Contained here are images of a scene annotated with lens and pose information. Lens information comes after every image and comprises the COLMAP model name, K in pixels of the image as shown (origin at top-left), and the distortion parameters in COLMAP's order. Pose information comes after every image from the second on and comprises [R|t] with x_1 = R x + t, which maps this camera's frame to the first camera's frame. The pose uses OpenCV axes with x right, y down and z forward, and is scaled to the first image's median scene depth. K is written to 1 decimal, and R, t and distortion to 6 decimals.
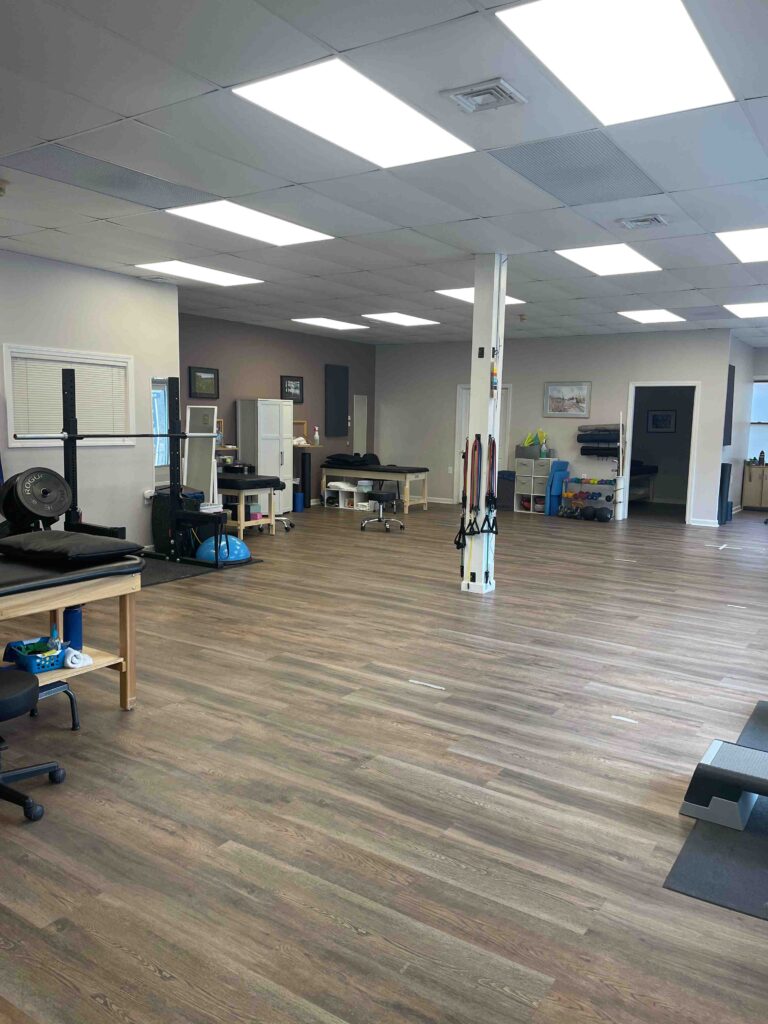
lens RADIAL K [[780.2, 0, 384.1], [0, 780.2, 512.4], [0, 0, 1]] dist [0.036409, 0.001306]
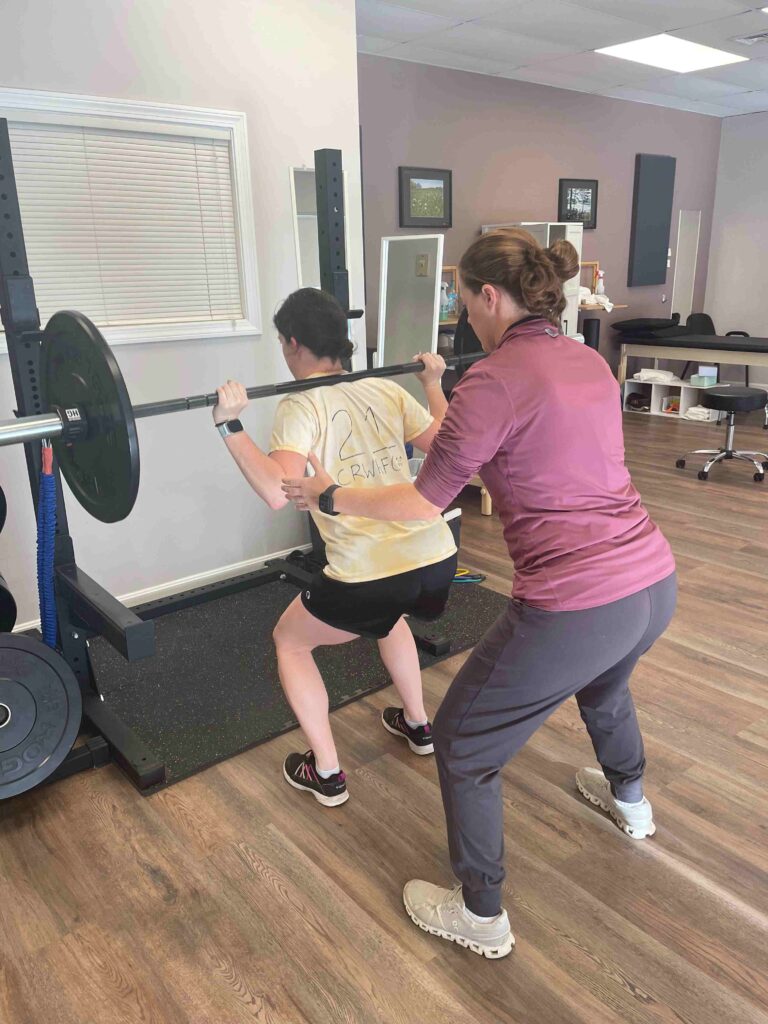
lens RADIAL K [[780.2, 0, 385.6], [0, 780.2, 510.1], [0, 0, 1]] dist [0.036409, 0.001306]
pose [[0.957683, 0.049394, -0.283557, -0.078057], [0.004172, 0.982679, 0.185270, -0.045179], [0.287796, -0.178613, 0.940888, 0.379635]]
